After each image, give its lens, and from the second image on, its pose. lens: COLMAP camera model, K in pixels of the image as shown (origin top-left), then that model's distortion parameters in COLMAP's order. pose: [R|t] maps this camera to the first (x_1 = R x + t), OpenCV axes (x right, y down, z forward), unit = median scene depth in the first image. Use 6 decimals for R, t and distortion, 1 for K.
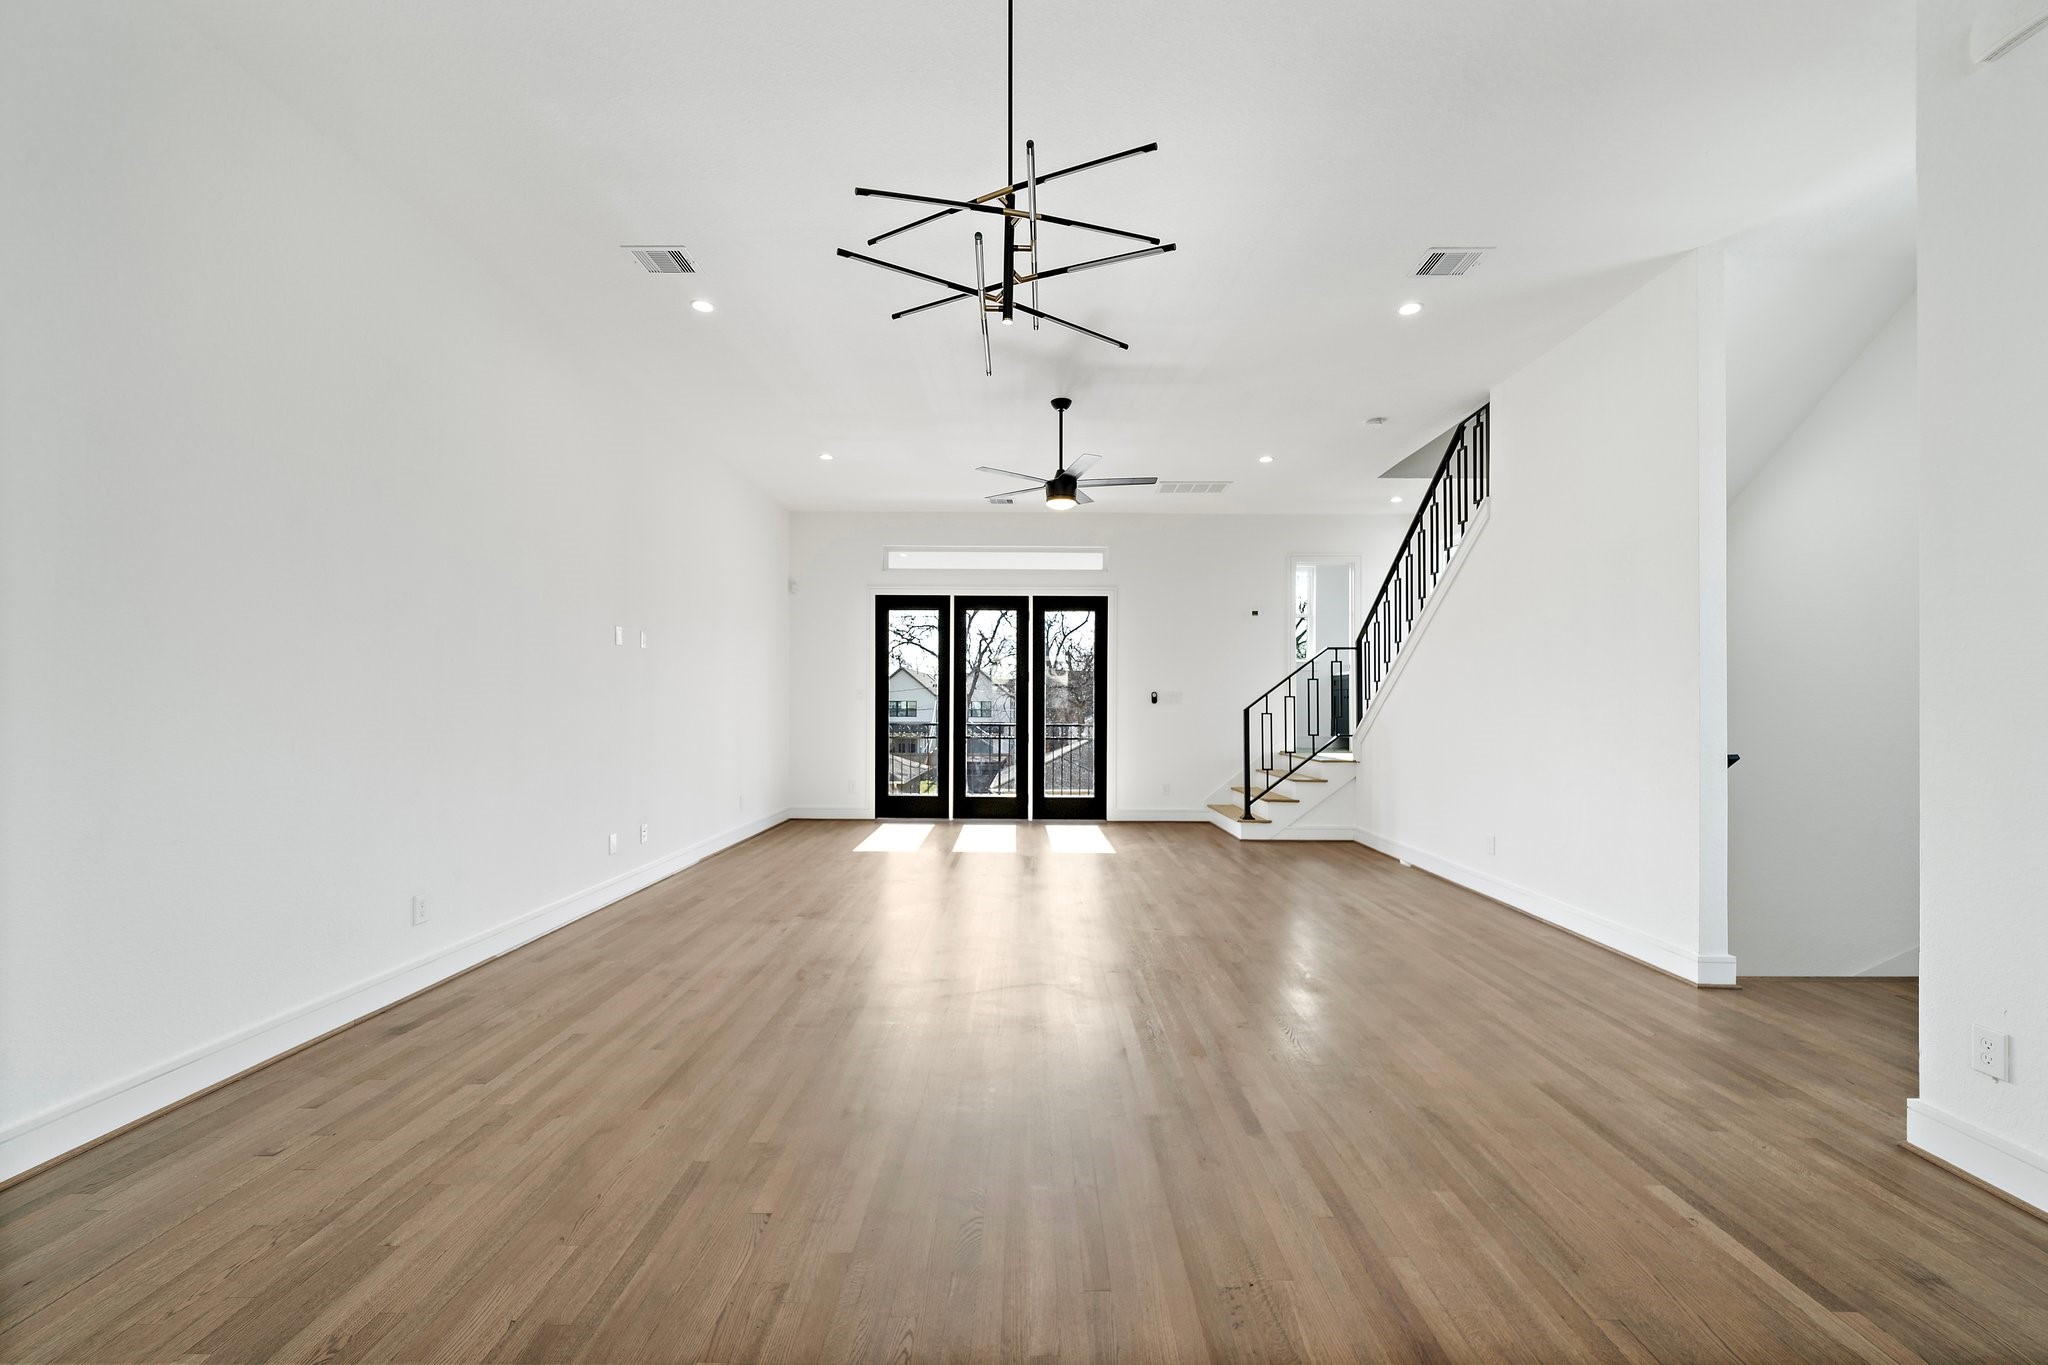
lens RADIAL K [[796.1, 0, 1054.3], [0, 796.1, 697.3], [0, 0, 1]] dist [-0.000220, 0.001392]
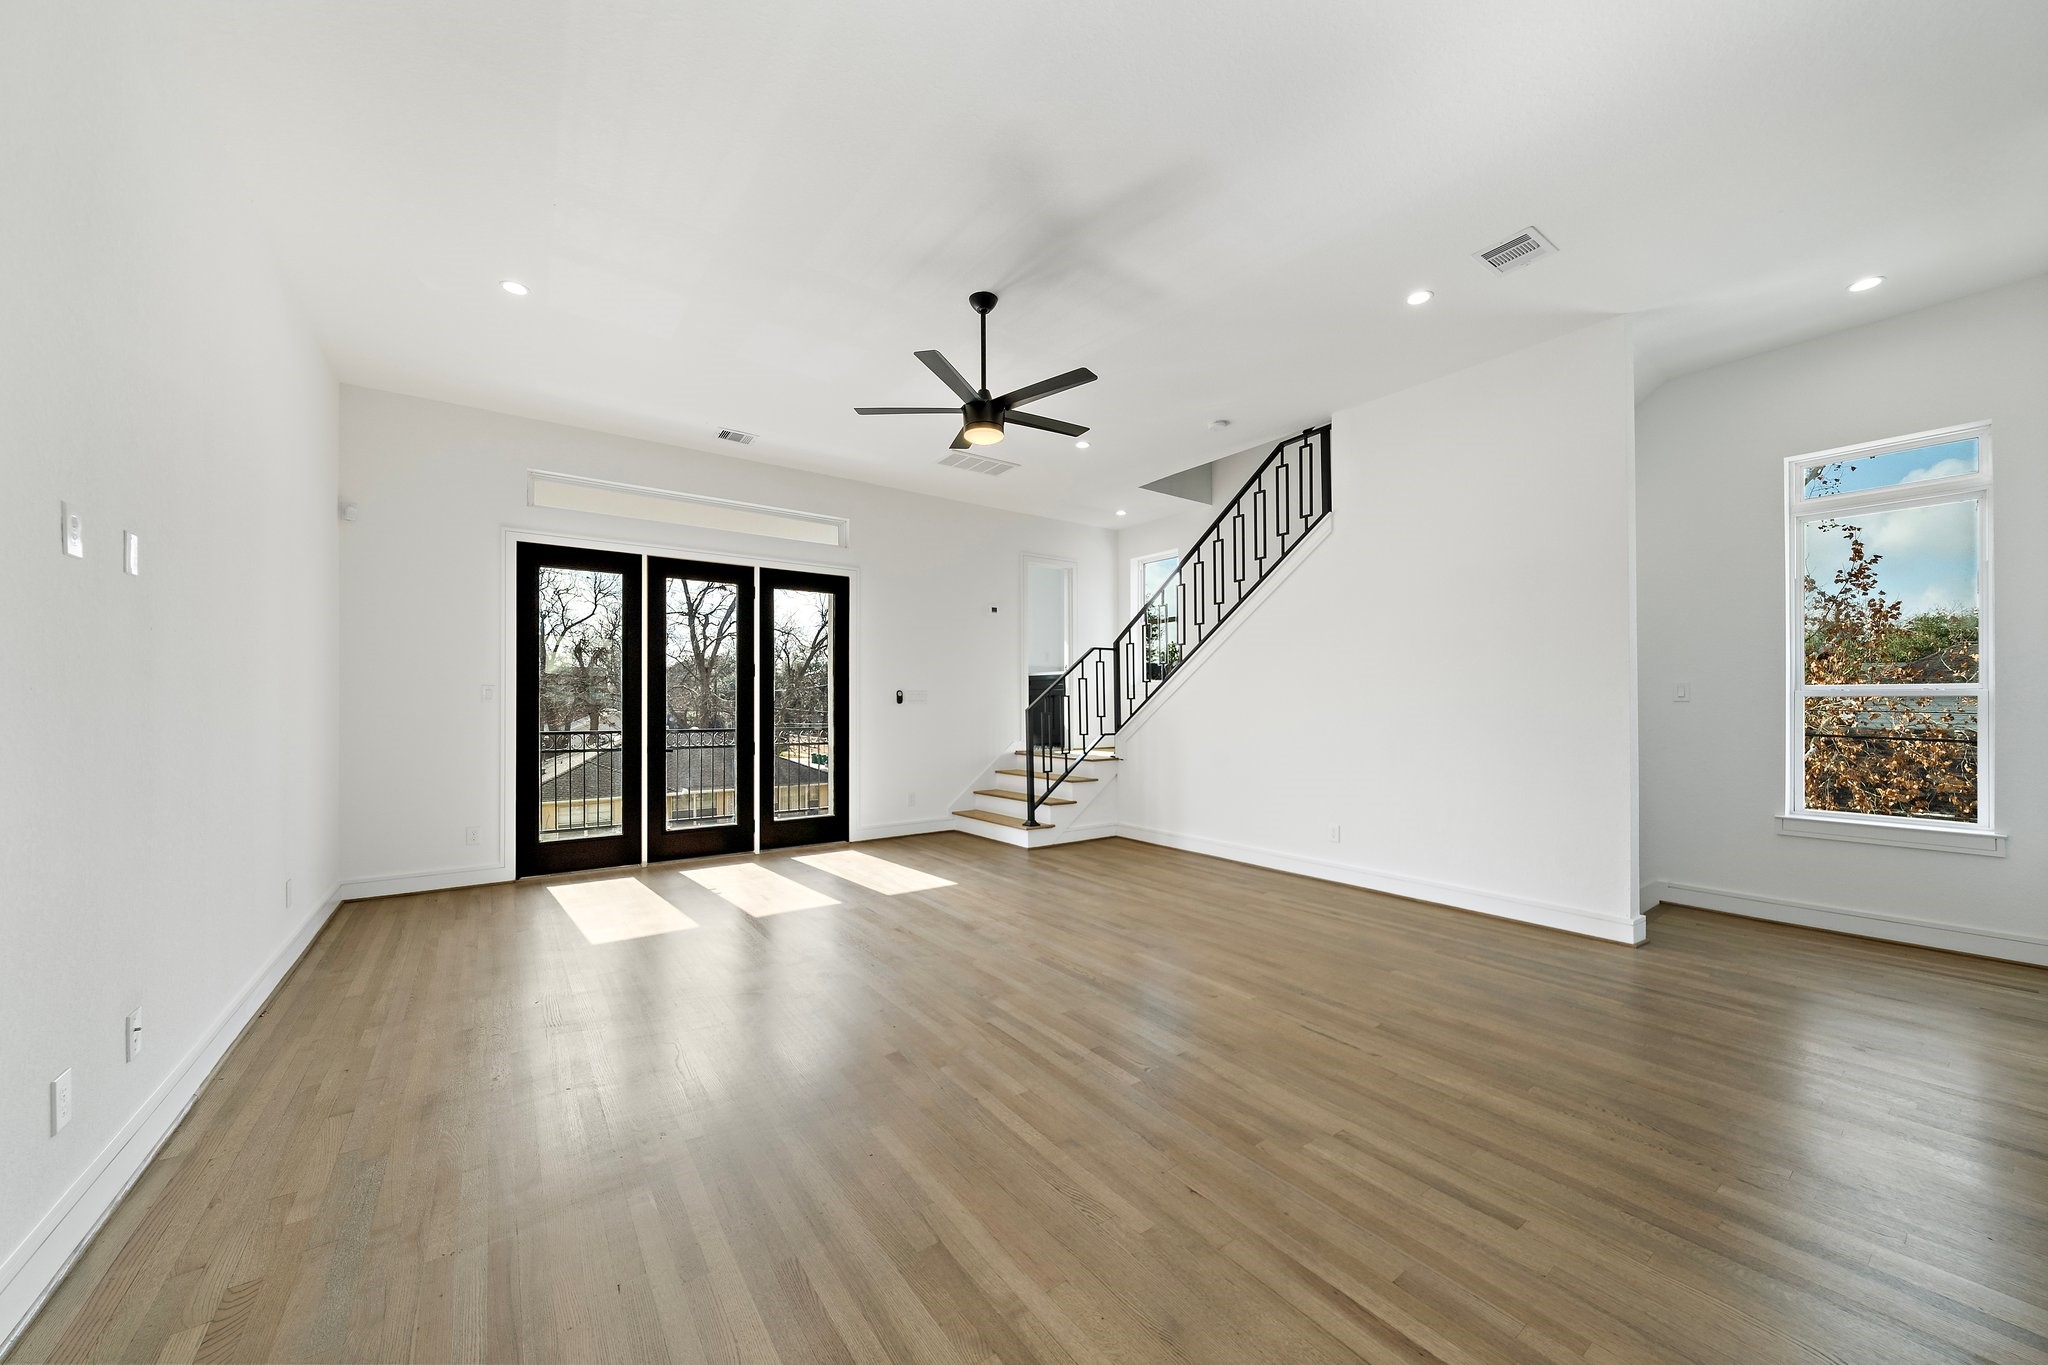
lens RADIAL K [[709.1, 0, 1033.5], [0, 709.1, 699.3], [0, 0, 1]] dist [-0.002669, 0.000226]
pose [[0.820005, -0.000664, 0.572356, -0.325820], [-0.002396, 0.999987, 0.004592, -0.001289], [-0.572352, -0.005137, 0.819992, 0.421199]]
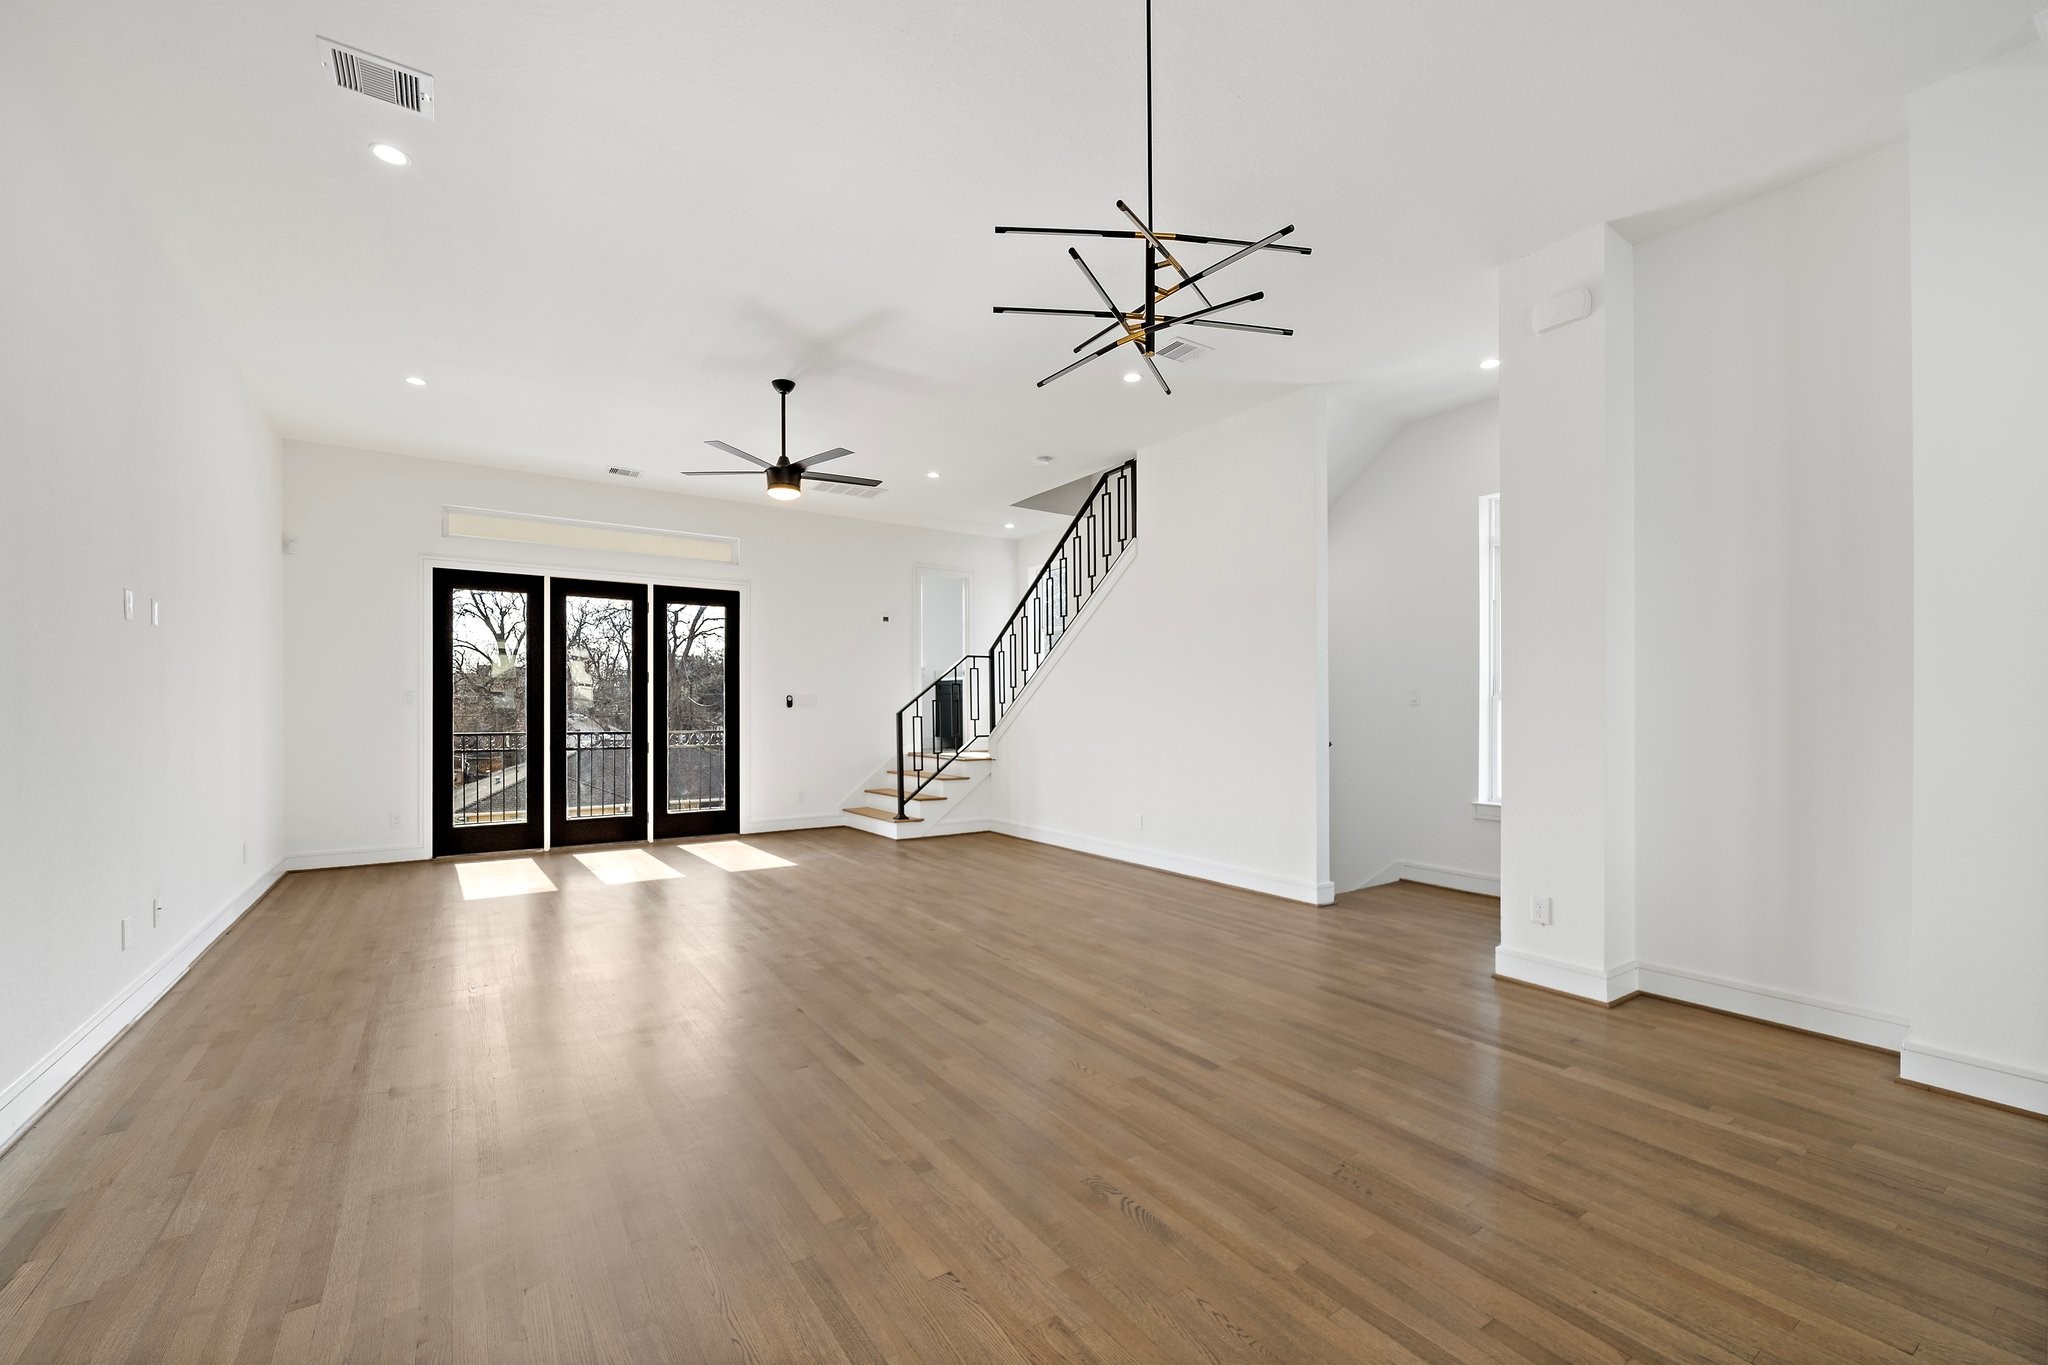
lens RADIAL K [[796.1, 0, 1021.2], [0, 796.1, 706.8], [0, 0, 1]] dist [-0.000220, 0.001392]
pose [[0.837366, -0.003114, 0.546634, -0.263344], [-0.001735, 0.999964, 0.008354, -0.002537], [-0.546640, -0.007944, 0.837330, 0.065759]]
